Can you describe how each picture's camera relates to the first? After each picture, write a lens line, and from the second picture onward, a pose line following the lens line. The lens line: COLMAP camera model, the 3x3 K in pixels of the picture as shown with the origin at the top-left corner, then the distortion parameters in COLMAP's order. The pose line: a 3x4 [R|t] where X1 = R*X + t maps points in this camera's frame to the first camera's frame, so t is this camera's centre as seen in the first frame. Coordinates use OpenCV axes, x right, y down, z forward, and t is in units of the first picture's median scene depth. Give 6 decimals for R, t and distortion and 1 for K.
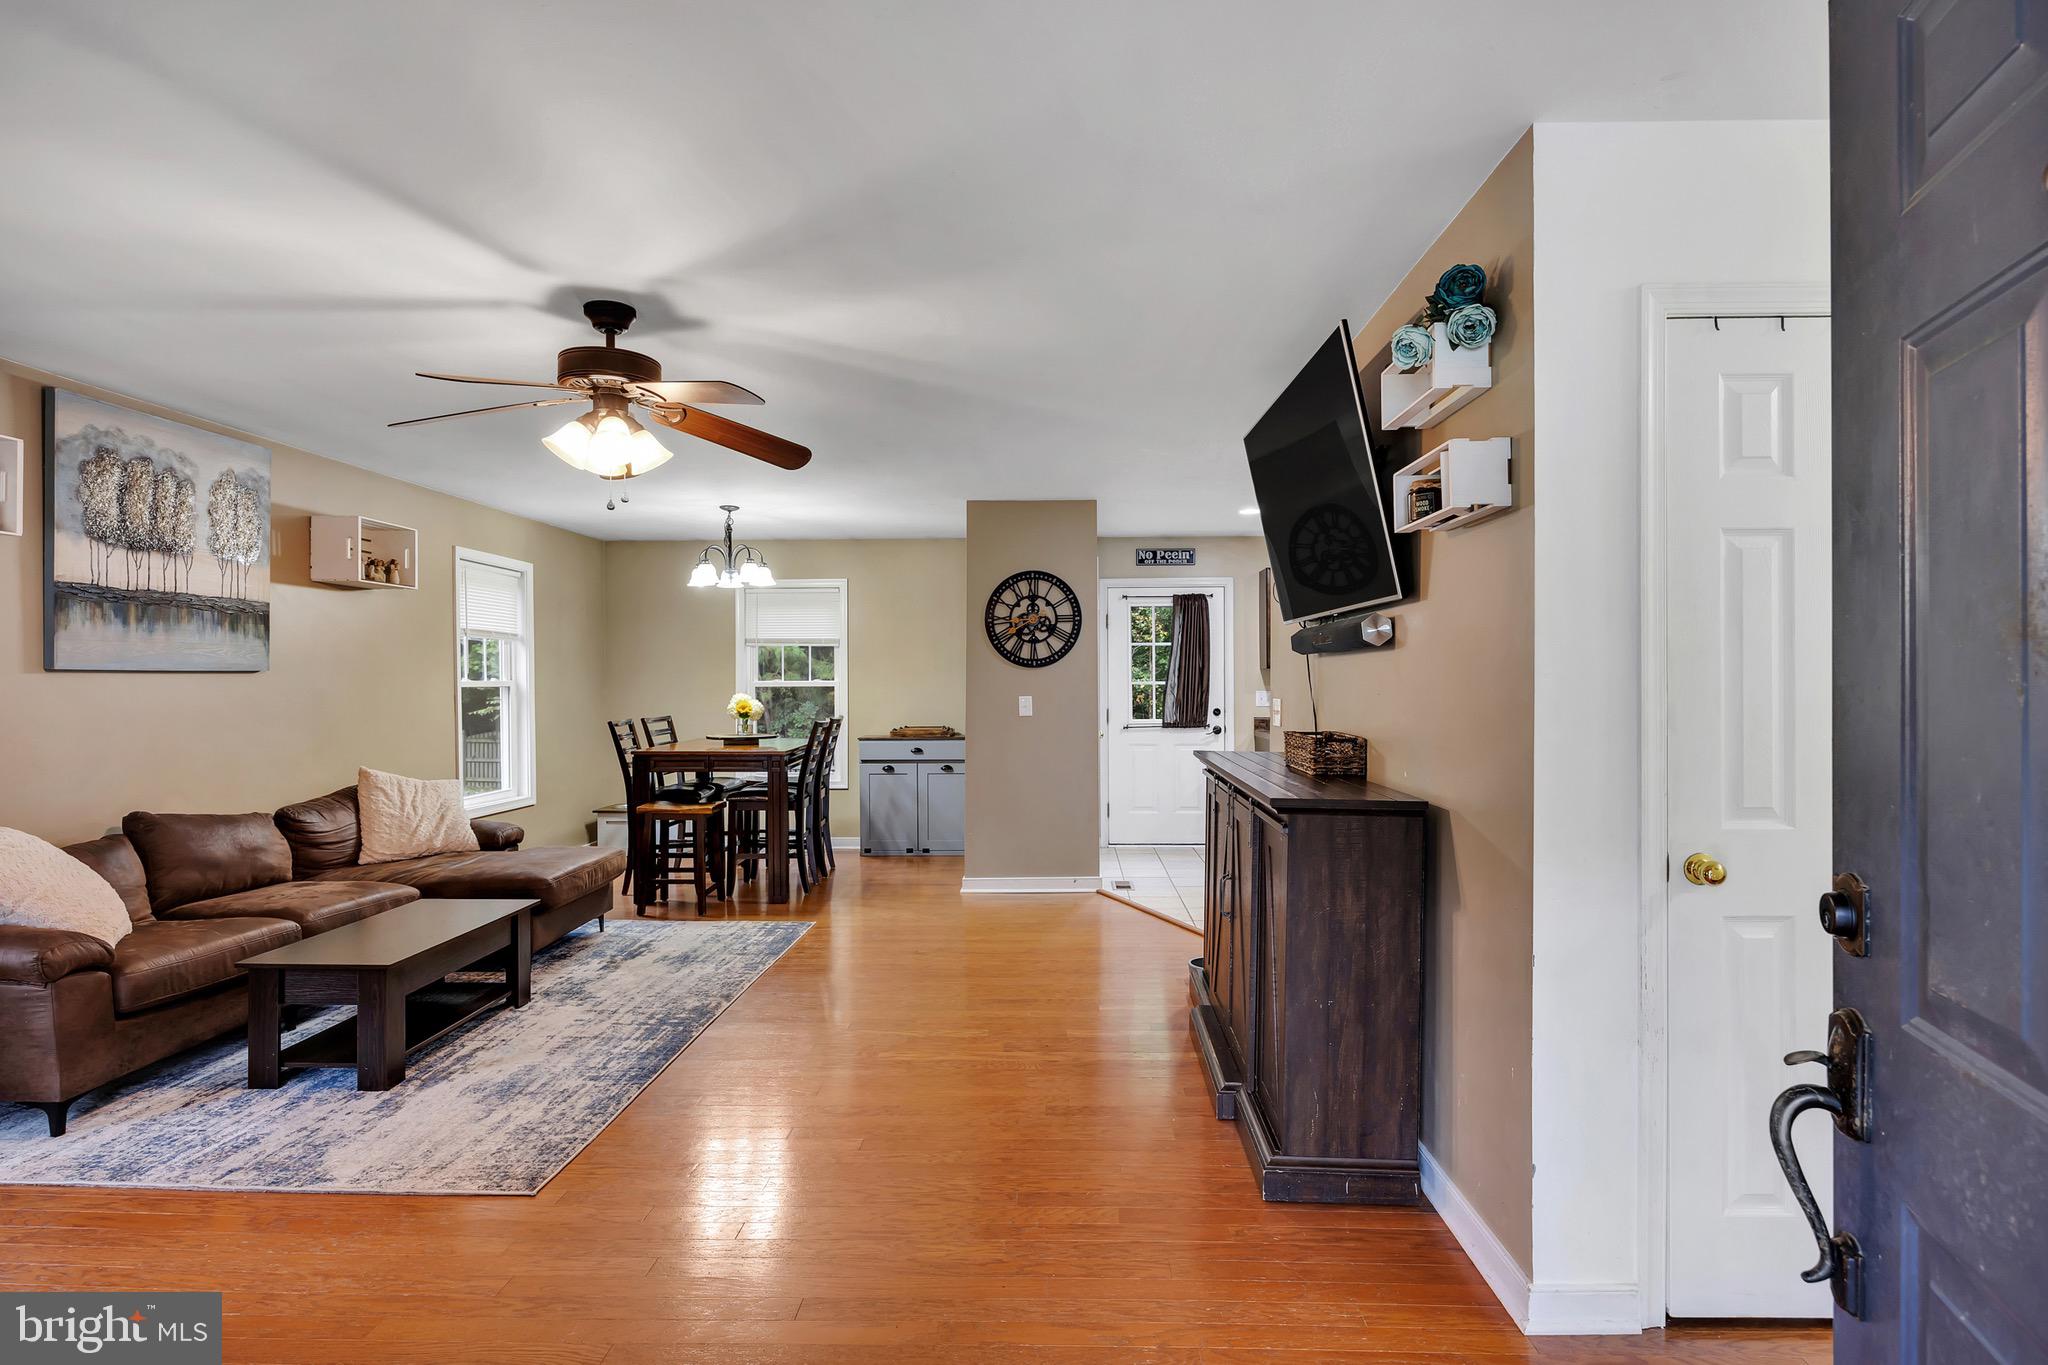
lens RADIAL K [[1033.6, 0, 1024.0], [0, 1033.6, 682.5], [0, 0, 1]] dist [0.001490, 0.000260]
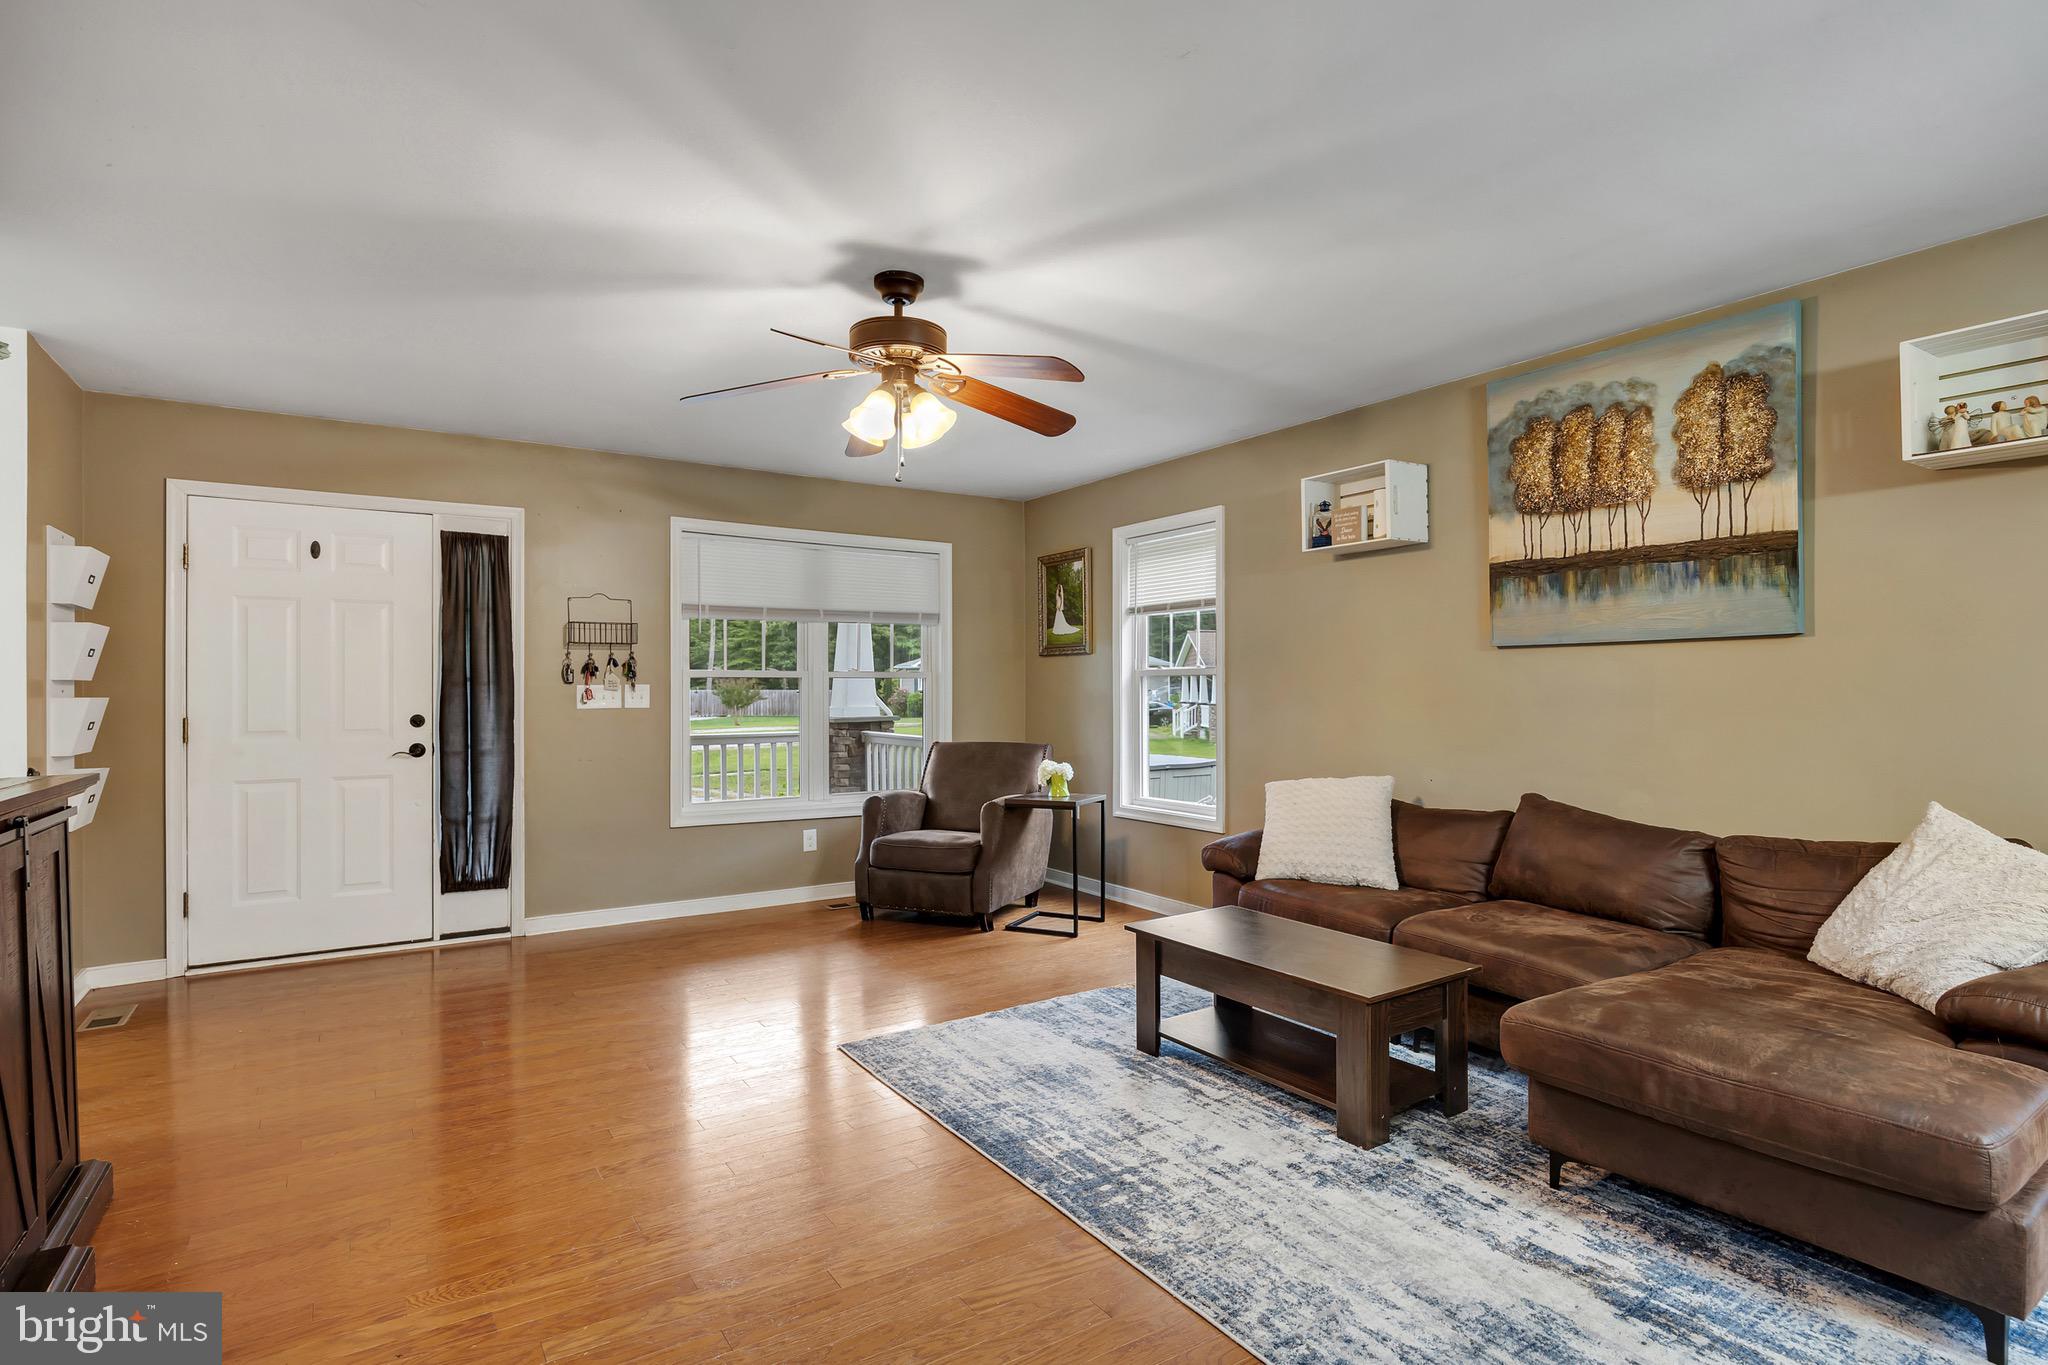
lens RADIAL K [[1020.7, 0, 1040.3], [0, 1020.7, 683.5], [0, 0, 1]] dist [-0.001567, 0.000018]
pose [[-0.807863, 0.002963, -0.589363, 0.049602], [0.004331, 0.999990, -0.000910, 0.020375], [0.589355, -0.003288, -0.807867, 1.314125]]
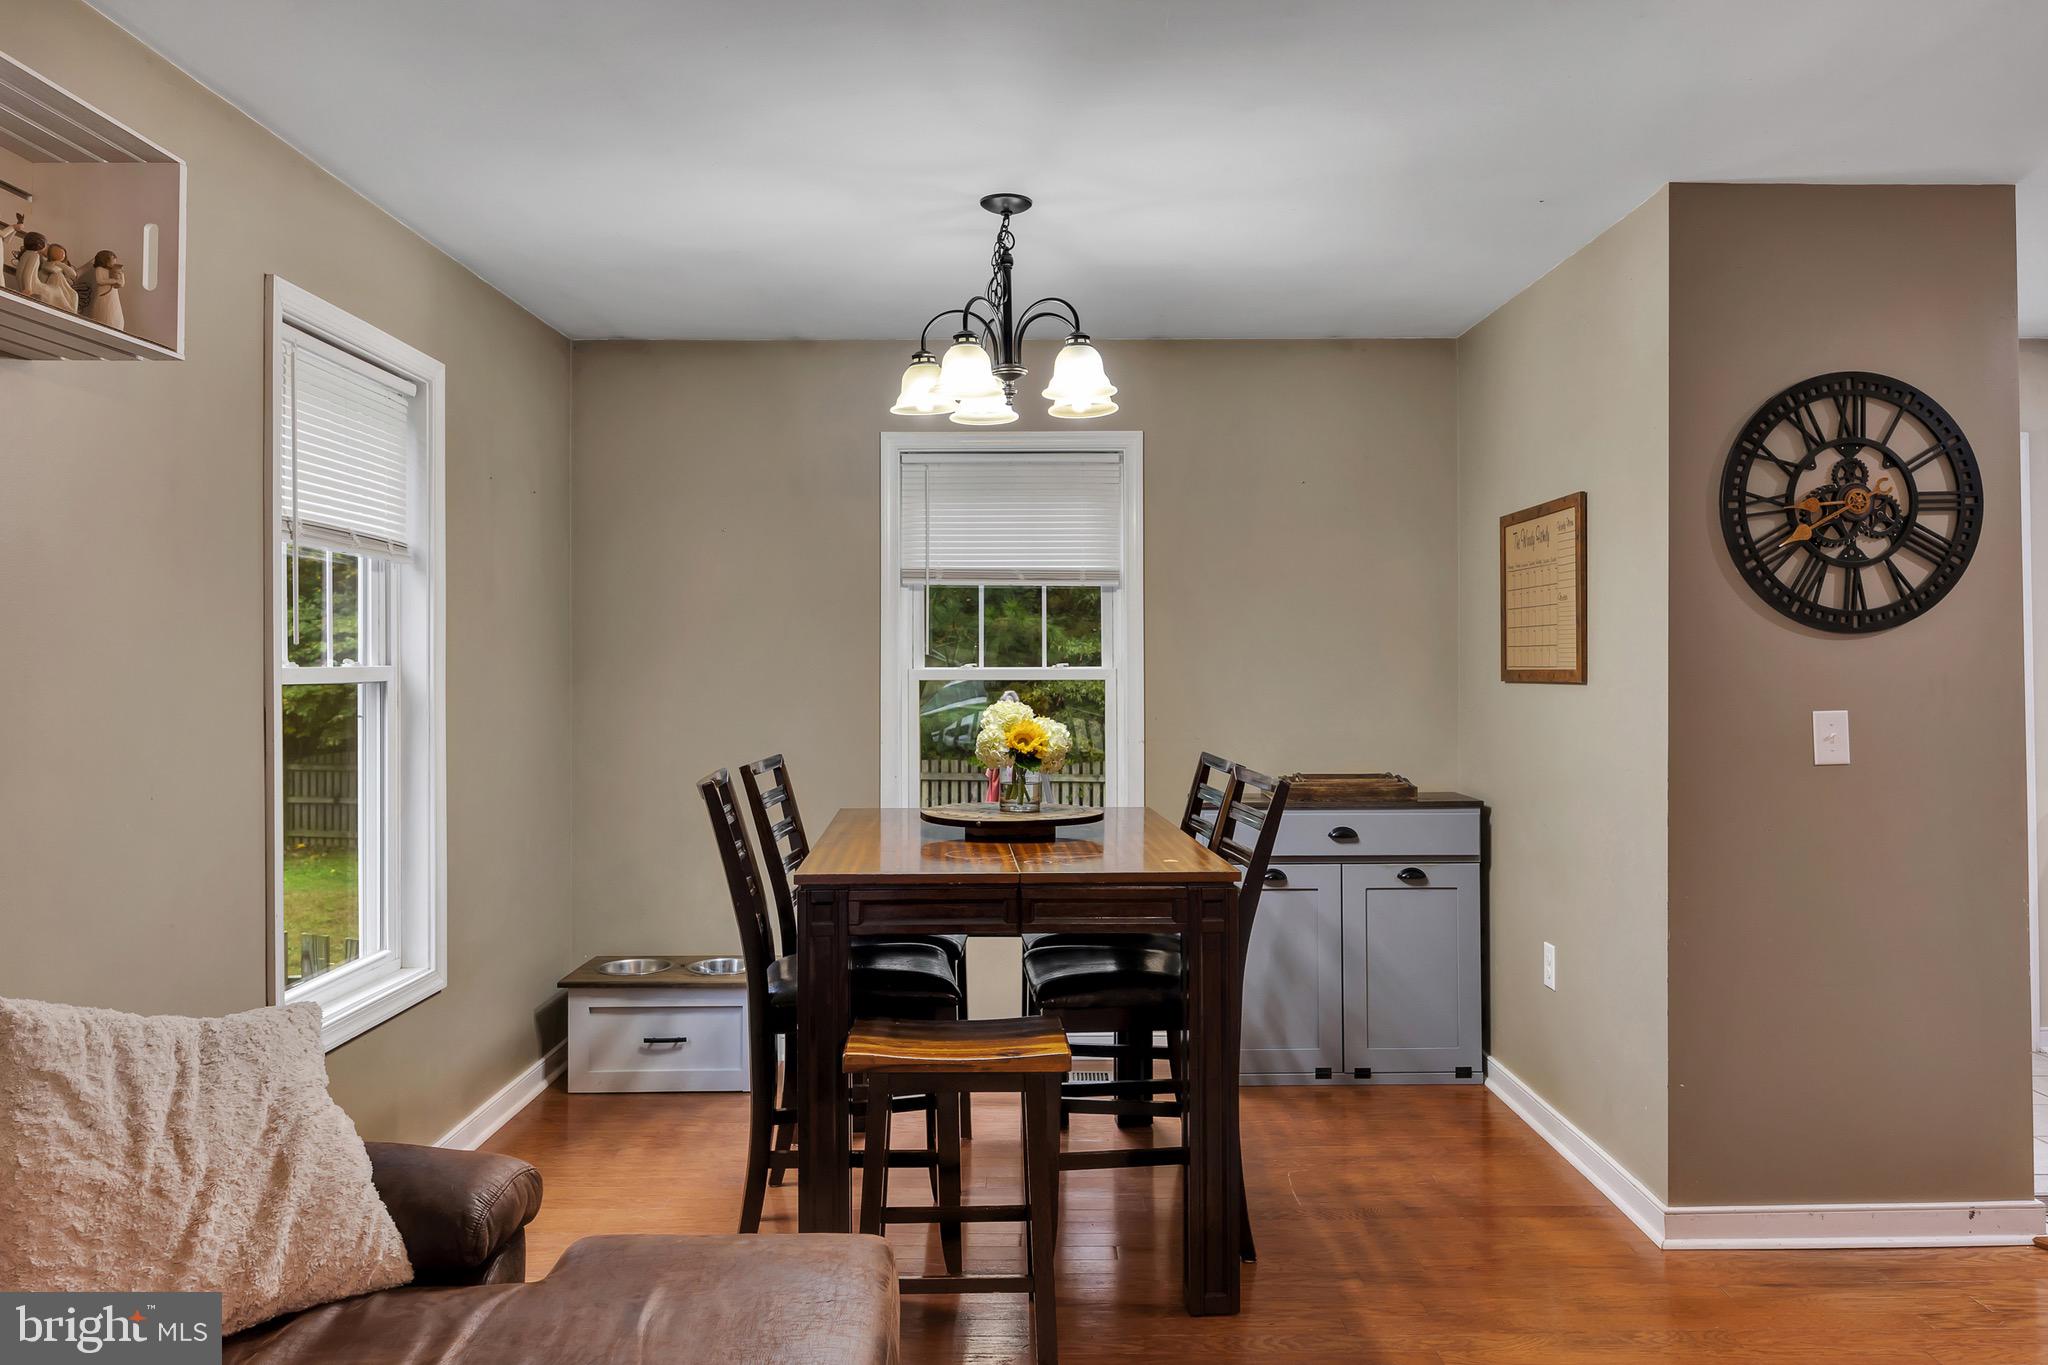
lens RADIAL K [[1488.8, 0, 1030.2], [0, 1488.8, 635.2], [0, 0, 1]] dist [-0.004670, -0.000438]
pose [[0.999074, 0.002263, 0.042958, -0.442084], [-0.001339, 0.999767, -0.021524, -0.002792], [-0.042997, 0.021447, 0.998845, 0.690644]]
